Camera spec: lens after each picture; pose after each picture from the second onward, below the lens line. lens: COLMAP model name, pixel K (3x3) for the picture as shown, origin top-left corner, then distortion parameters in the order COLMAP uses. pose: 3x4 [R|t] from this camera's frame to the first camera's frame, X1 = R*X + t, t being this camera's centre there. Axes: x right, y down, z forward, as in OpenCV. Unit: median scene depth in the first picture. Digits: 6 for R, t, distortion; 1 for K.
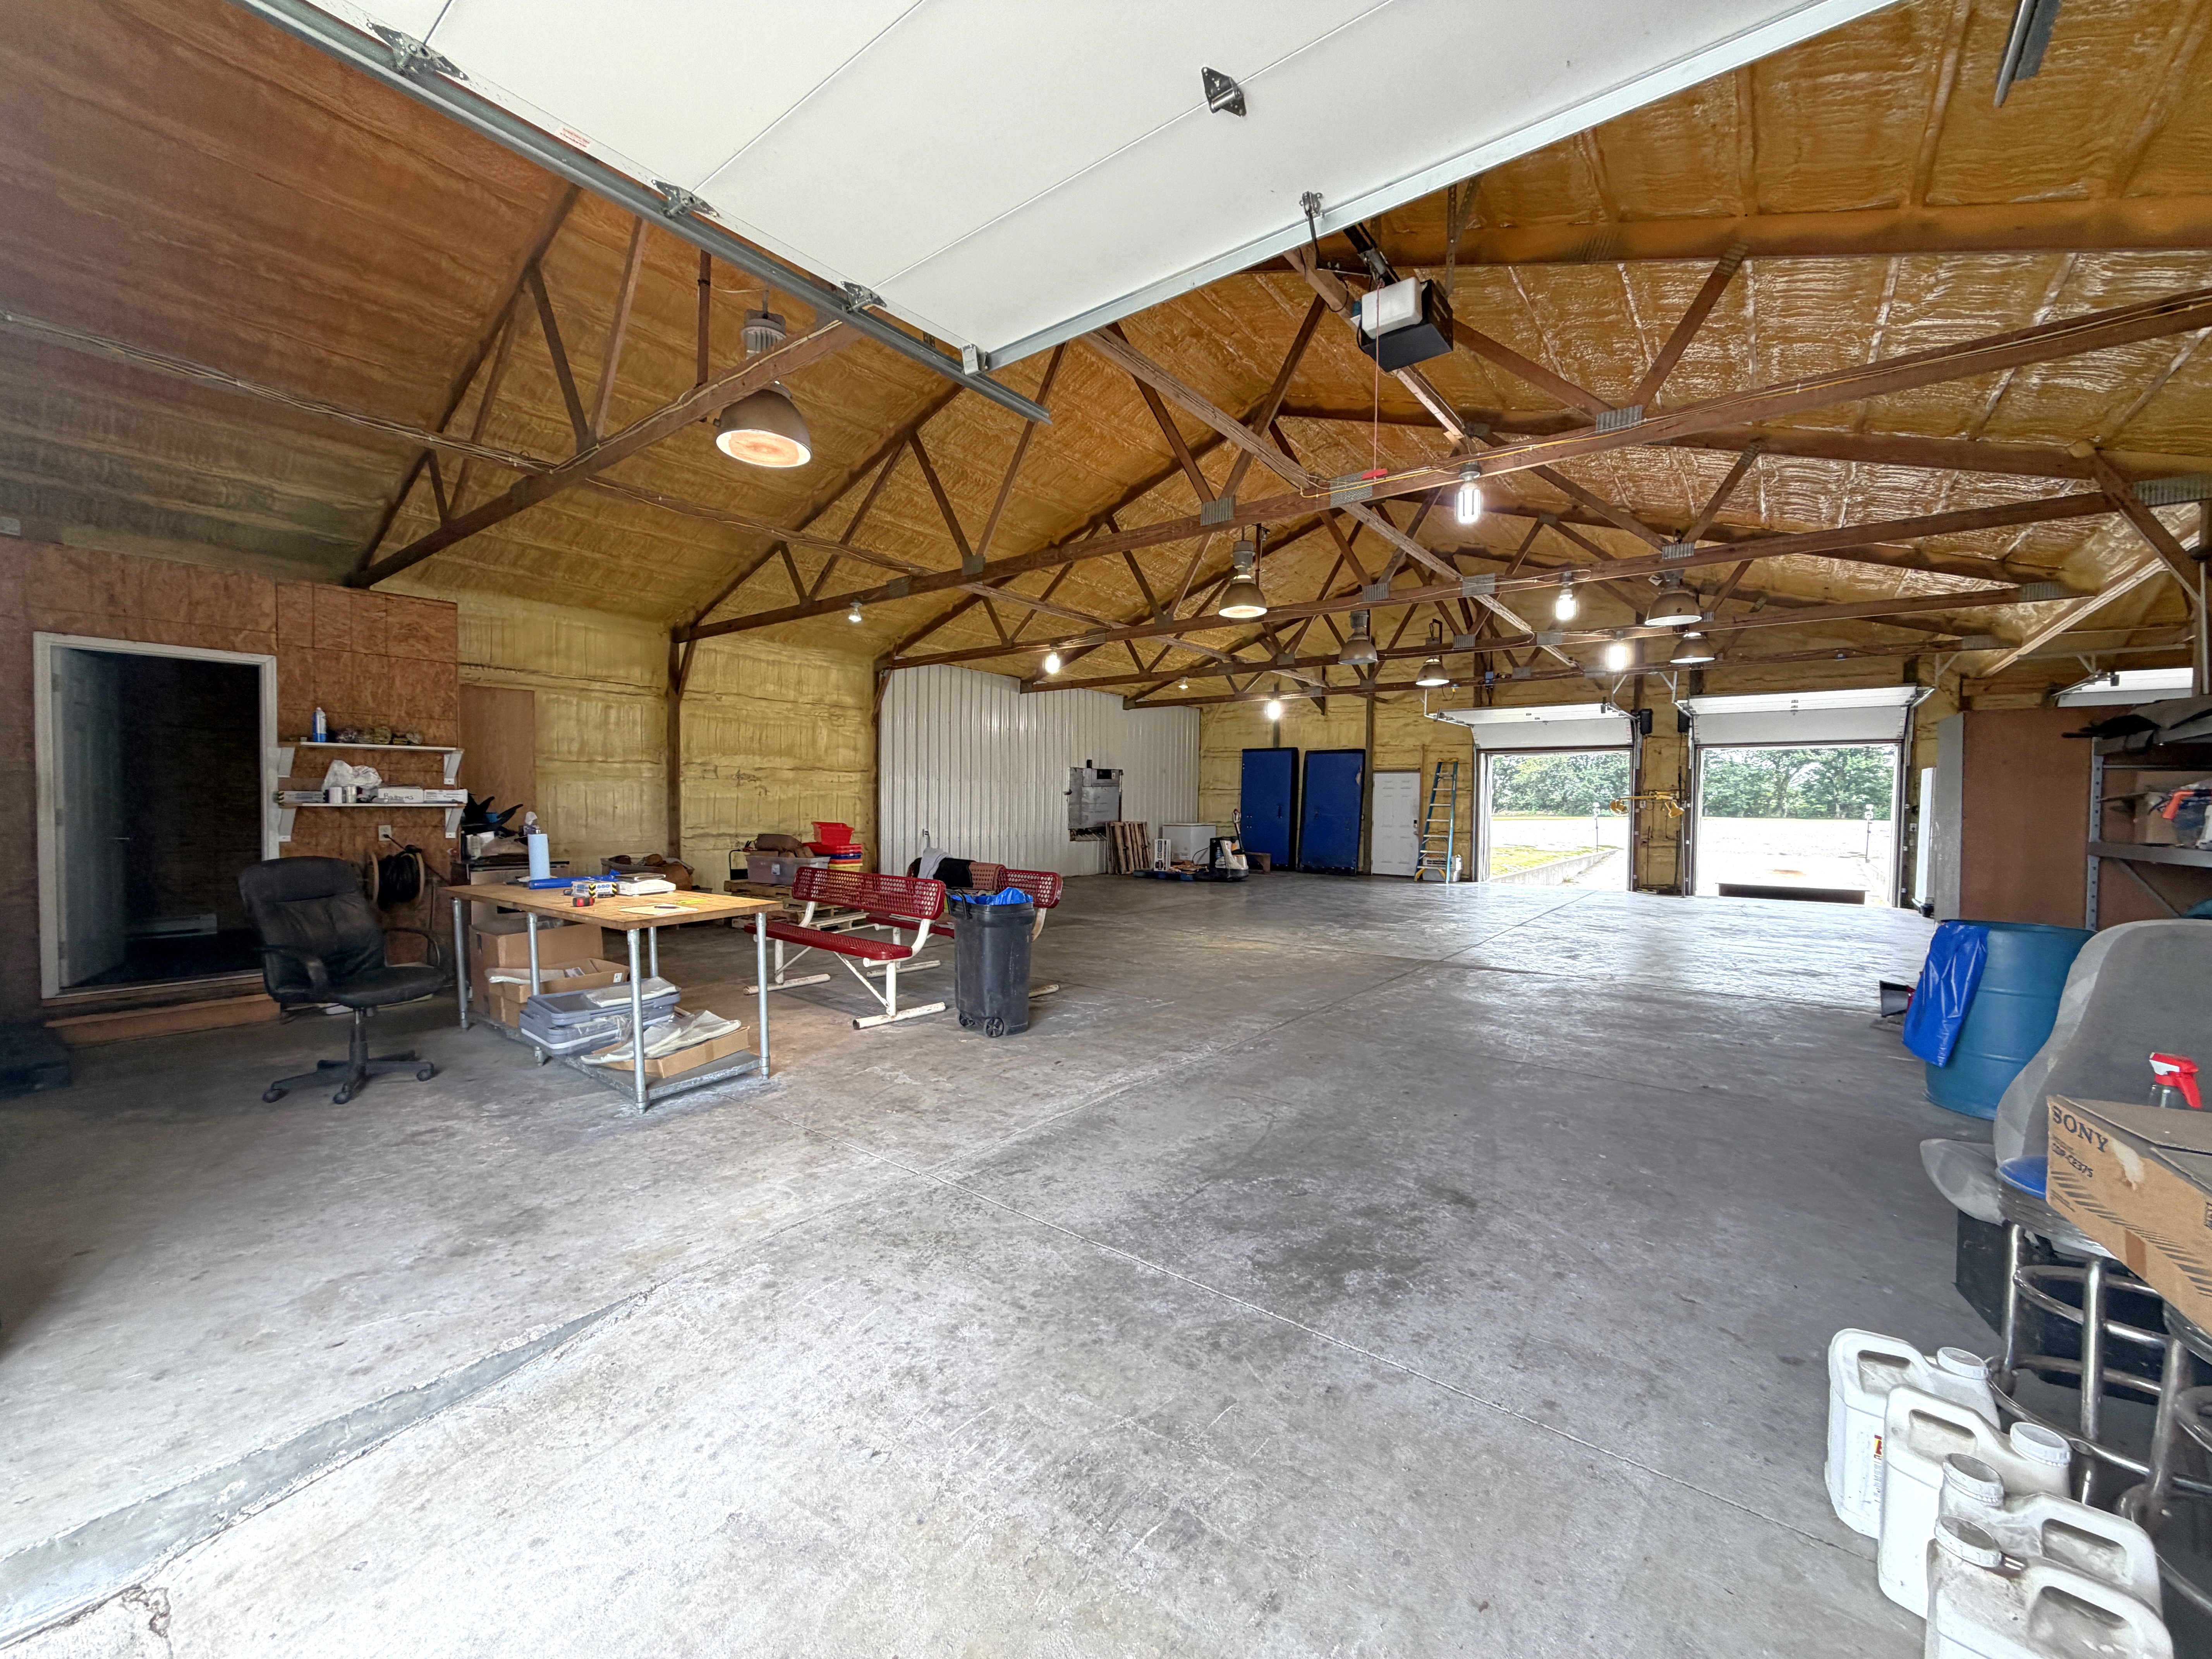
lens RADIAL K [[877.1, 0, 1099.3], [0, 877.1, 829.0], [0, 0, 1]] dist [-0.001035, 0.000533]
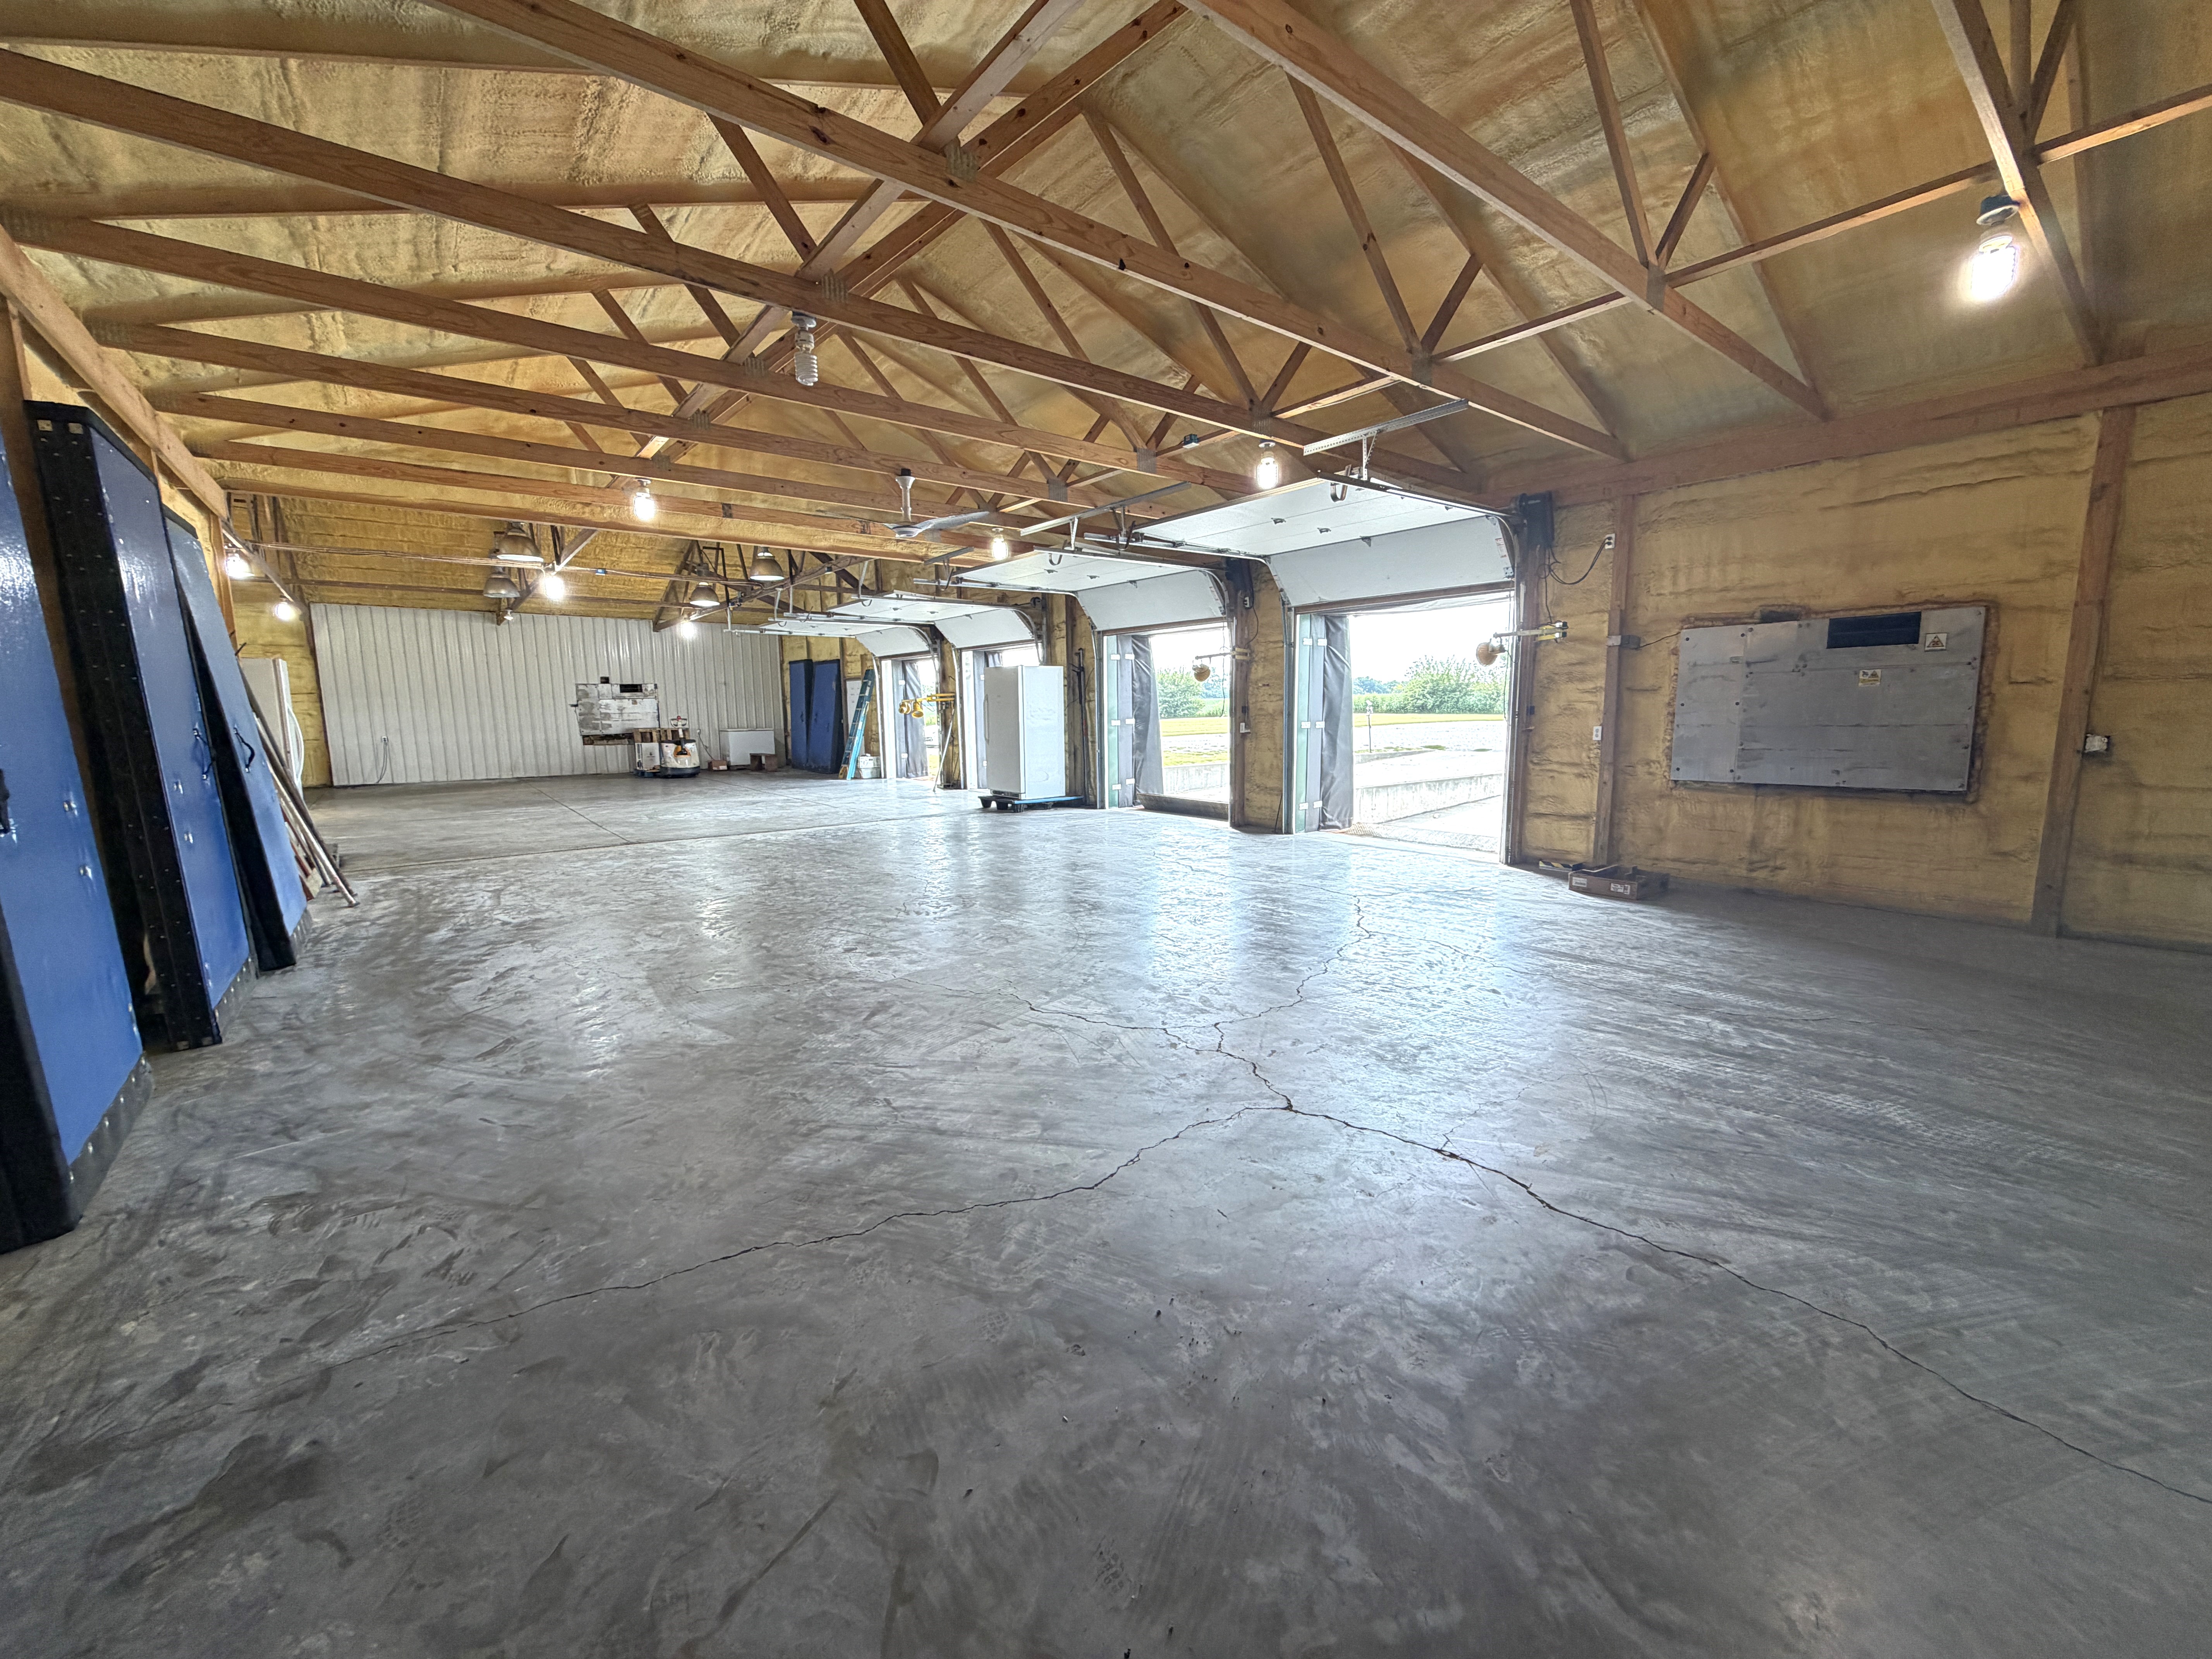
lens RADIAL K [[877.1, 0, 1090.6], [0, 877.1, 842.5], [0, 0, 1]] dist [-0.001035, 0.000533]
pose [[0.969068, 0.018944, -0.246065, 1.239558], [0.010713, 0.992881, 0.118627, 0.015132], [0.246560, -0.117594, 0.961967, -0.023521]]
